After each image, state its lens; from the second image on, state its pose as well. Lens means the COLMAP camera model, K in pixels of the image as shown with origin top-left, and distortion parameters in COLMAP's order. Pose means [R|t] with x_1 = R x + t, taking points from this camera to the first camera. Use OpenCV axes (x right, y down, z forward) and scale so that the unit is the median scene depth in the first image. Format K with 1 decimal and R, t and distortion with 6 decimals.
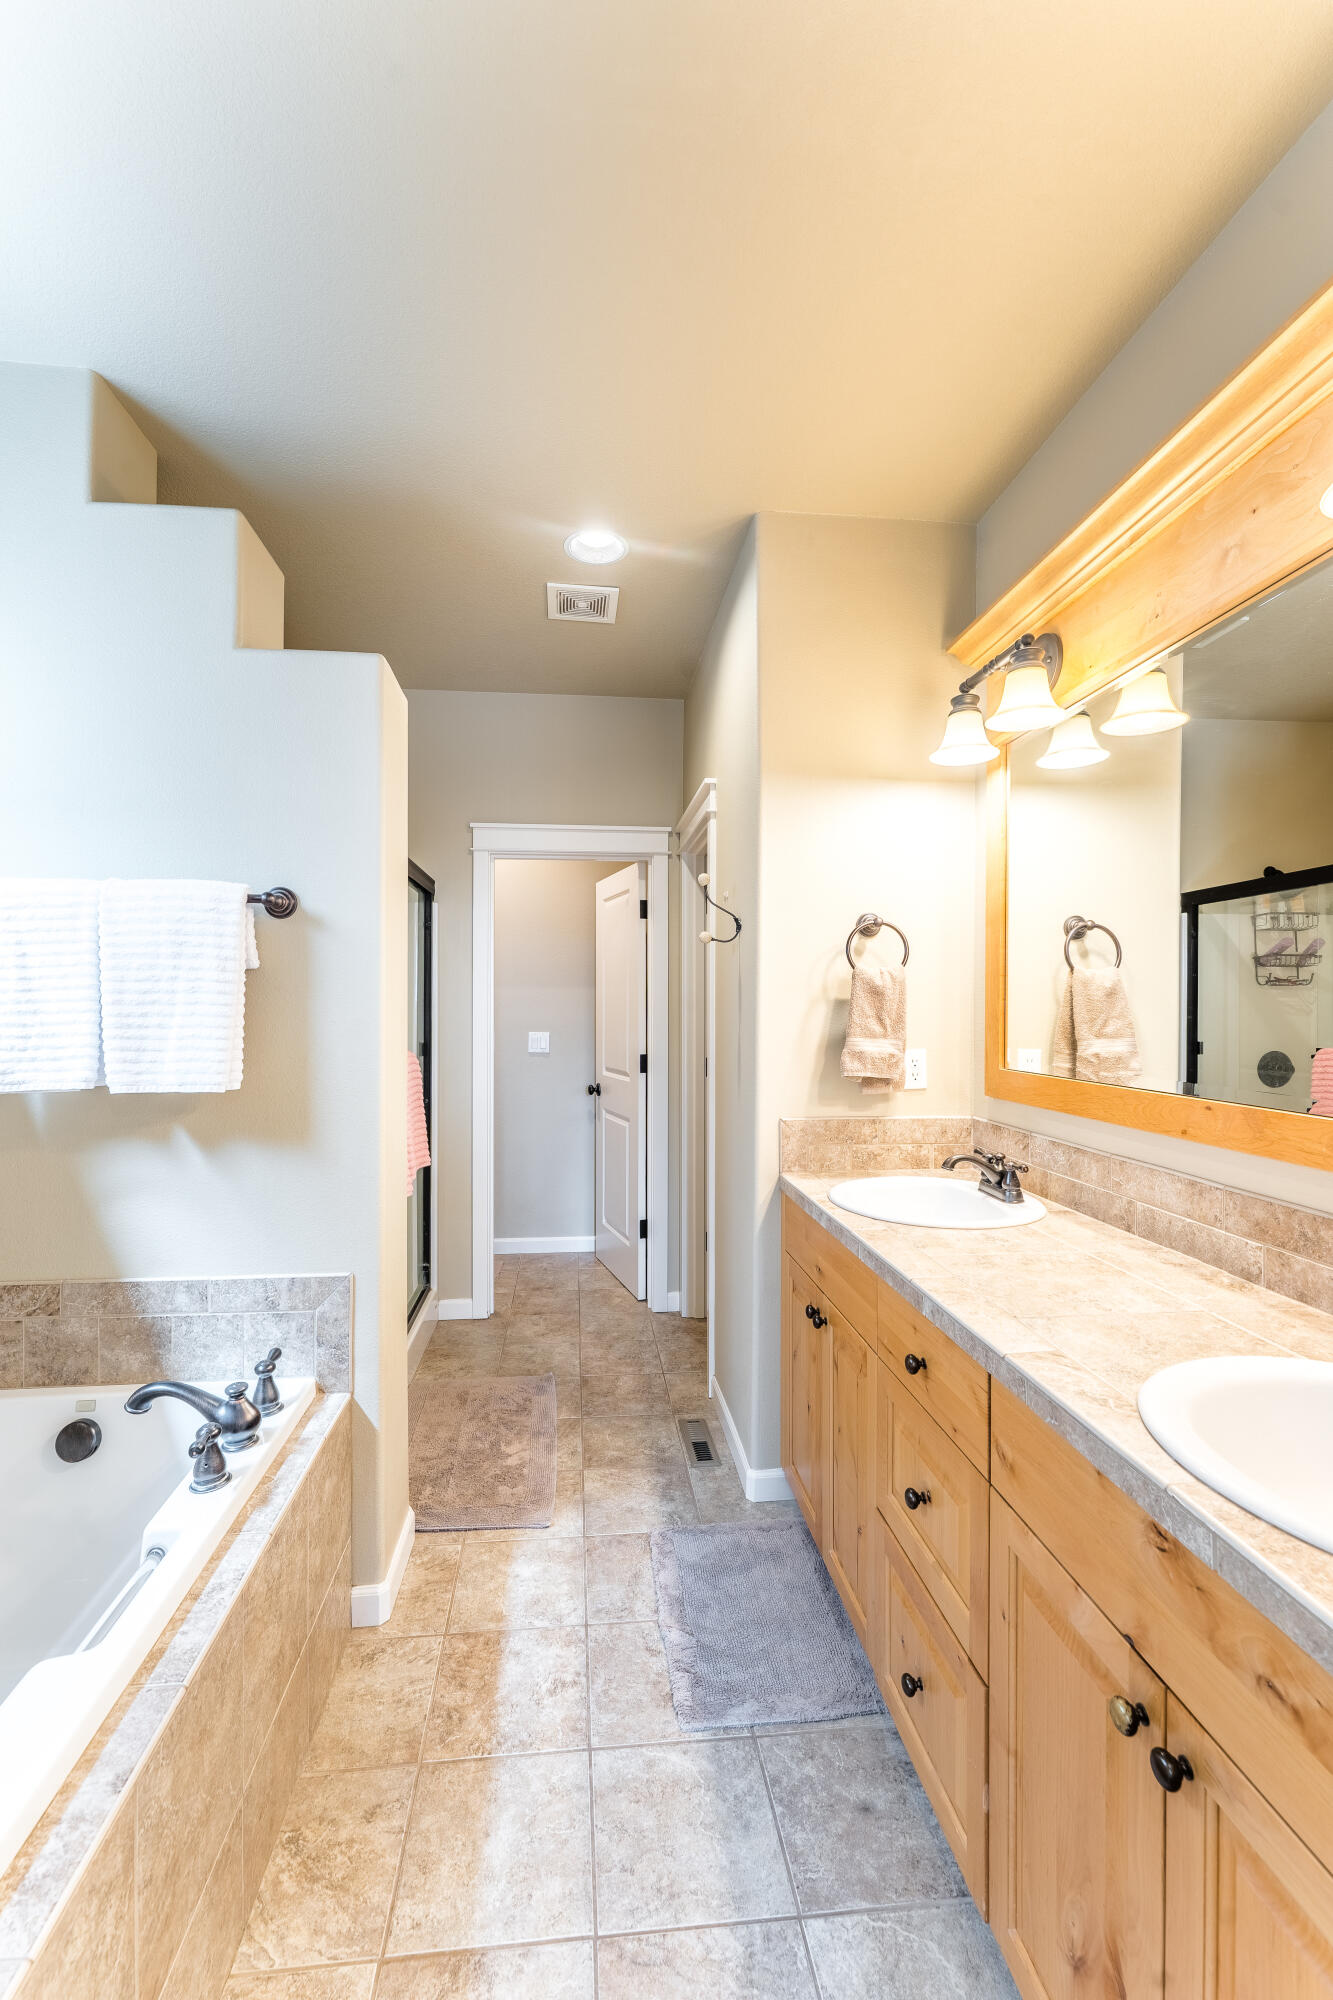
lens RADIAL K [[806.4, 0, 659.5], [0, 806.4, 1008.2], [0, 0, 1]] dist [-0.000716, 0.000209]
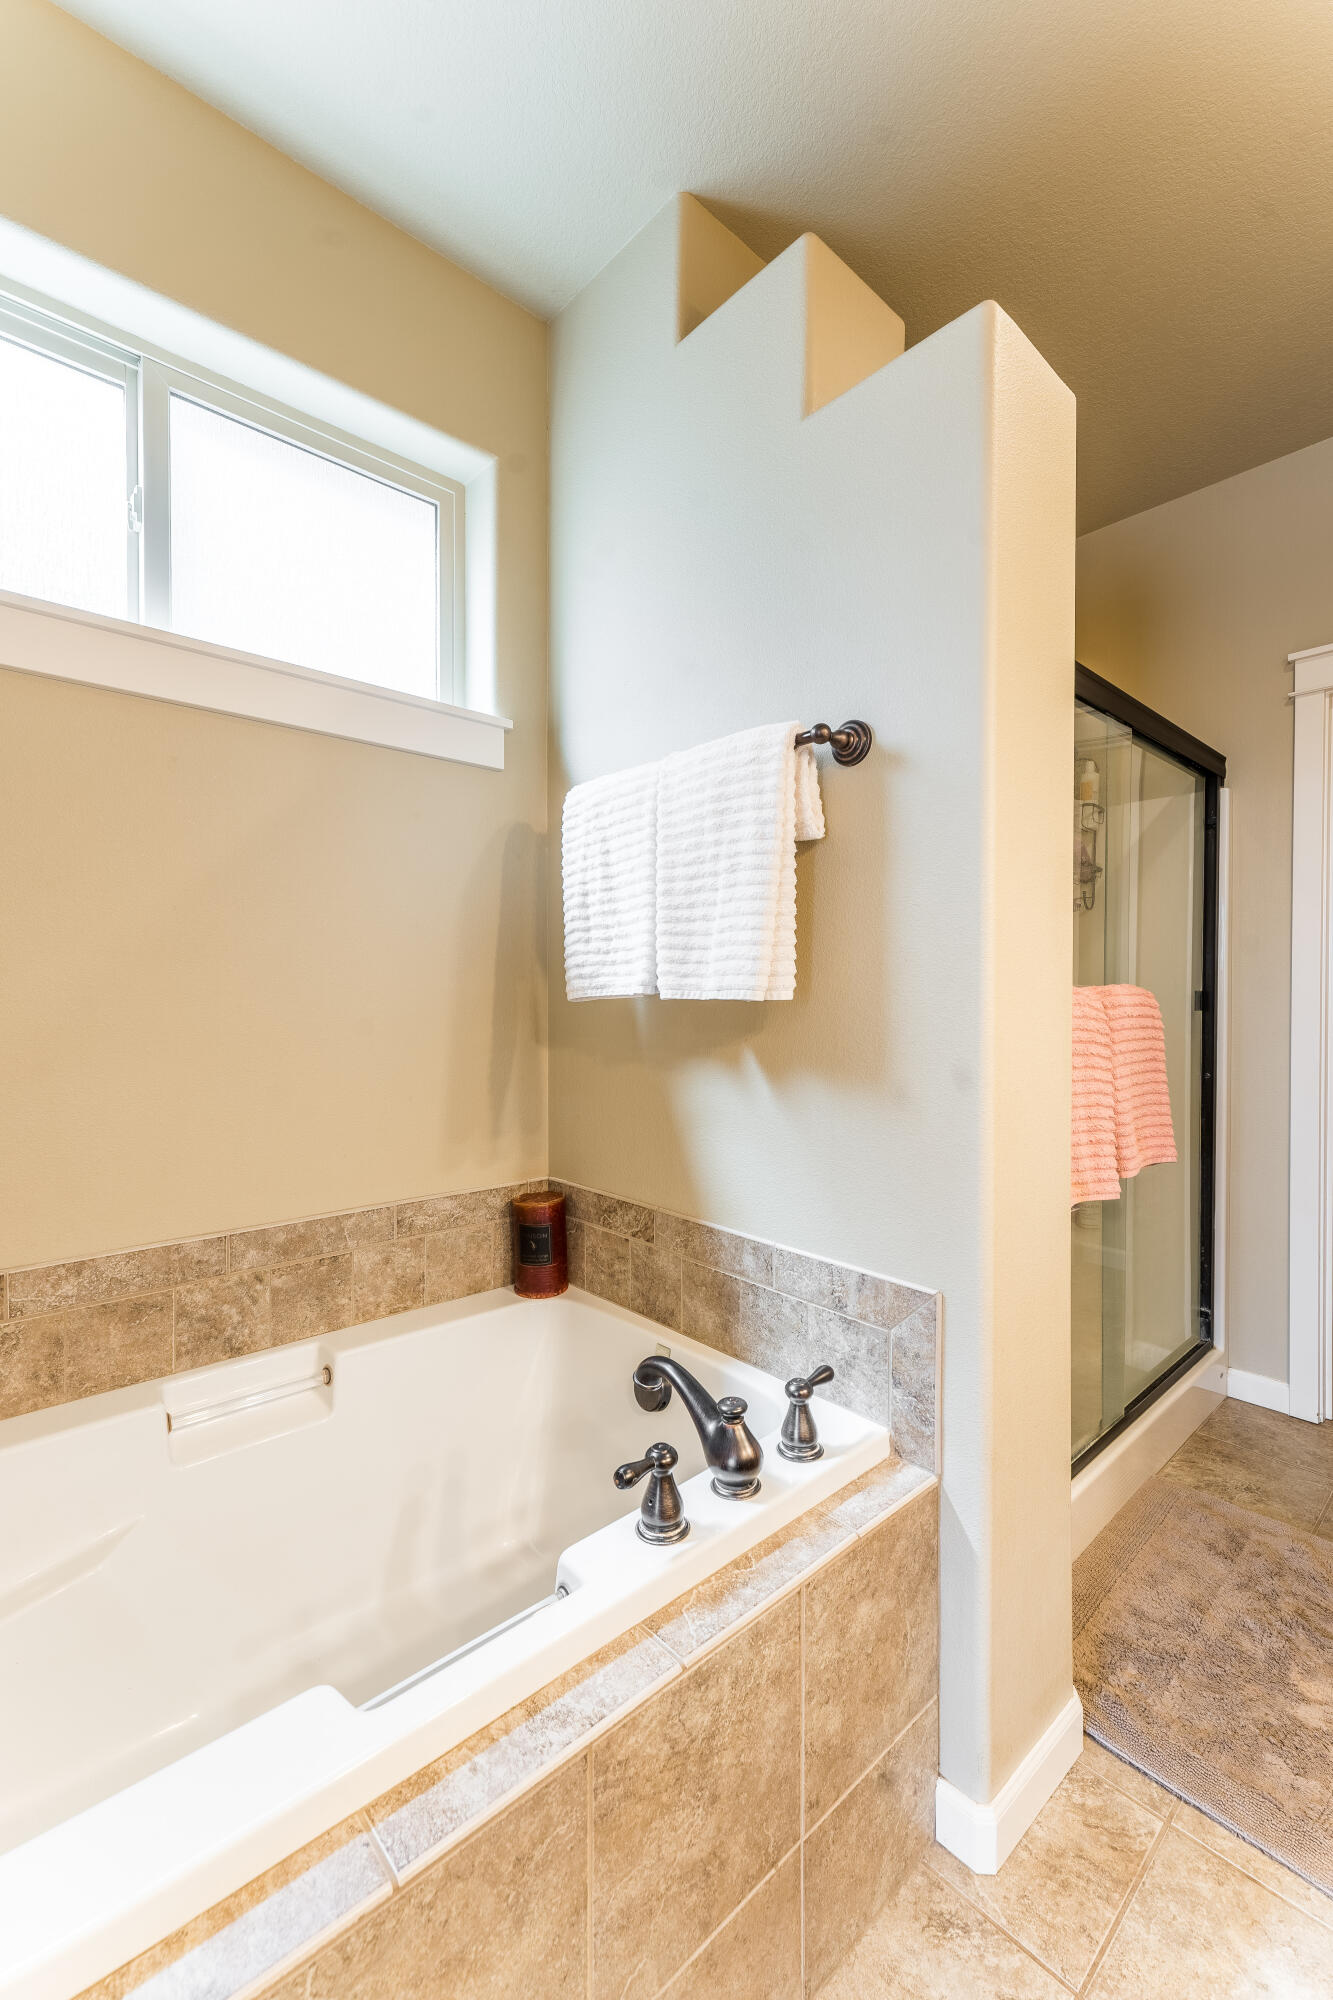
lens RADIAL K [[806.4, 0, 662.0], [0, 806.4, 1003.7], [0, 0, 1]] dist [-0.000716, 0.000209]
pose [[0.575926, 0.004815, -0.817488, 0.017007], [0.006547, 0.999923, 0.010502, 0.094827], [0.817476, -0.011401, 0.575850, 0.474502]]
